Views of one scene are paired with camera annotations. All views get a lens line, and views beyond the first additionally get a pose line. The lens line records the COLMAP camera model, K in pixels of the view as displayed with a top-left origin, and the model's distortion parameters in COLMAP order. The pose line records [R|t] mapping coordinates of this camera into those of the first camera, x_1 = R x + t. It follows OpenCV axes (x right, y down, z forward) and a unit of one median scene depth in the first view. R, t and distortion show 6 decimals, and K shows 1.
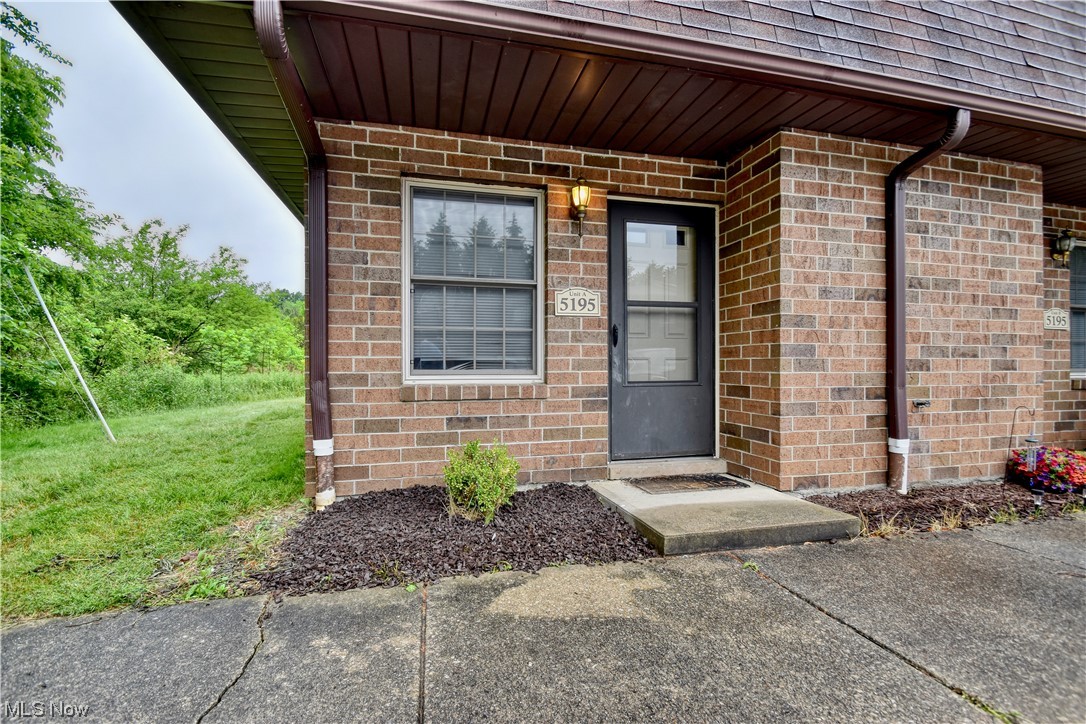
lens RADIAL K [[476.3, 0, 542.1], [0, 476.3, 362.8], [0, 0, 1]] dist [-0.006834, -0.006581]
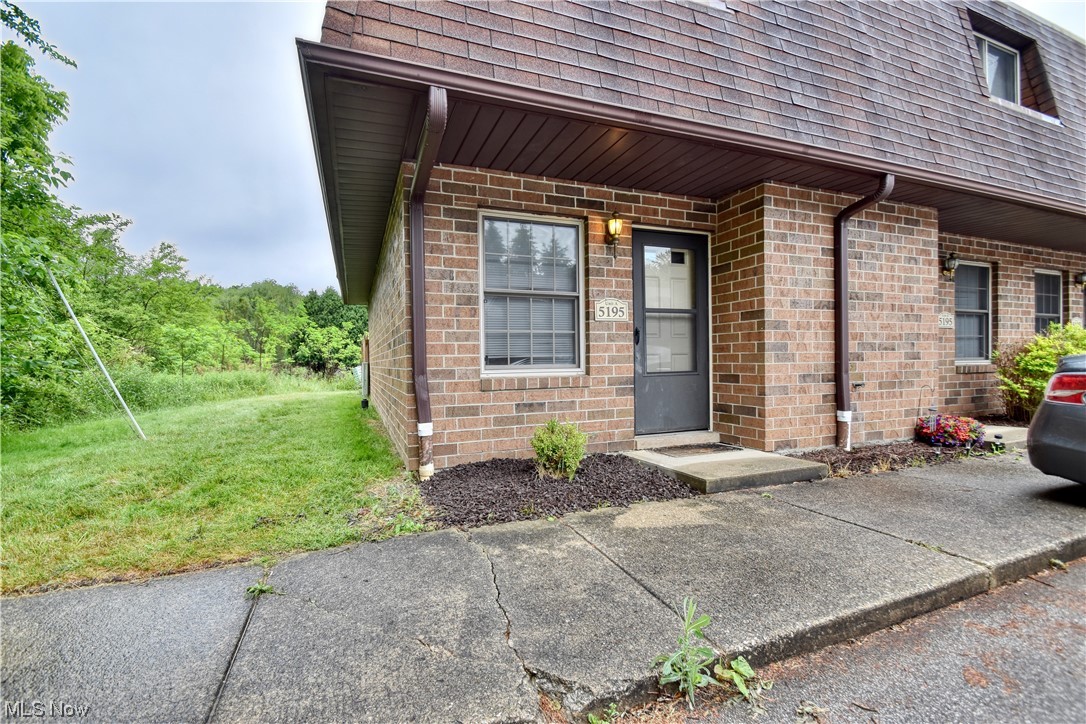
lens RADIAL K [[476.3, 0, 541.3], [0, 476.3, 361.7], [0, 0, 1]] dist [-0.006834, -0.006581]
pose [[0.991123, -0.013190, 0.132295, -0.297408], [0.012107, 0.999886, 0.008986, -0.004336], [-0.132398, -0.007304, 0.991170, -0.242028]]
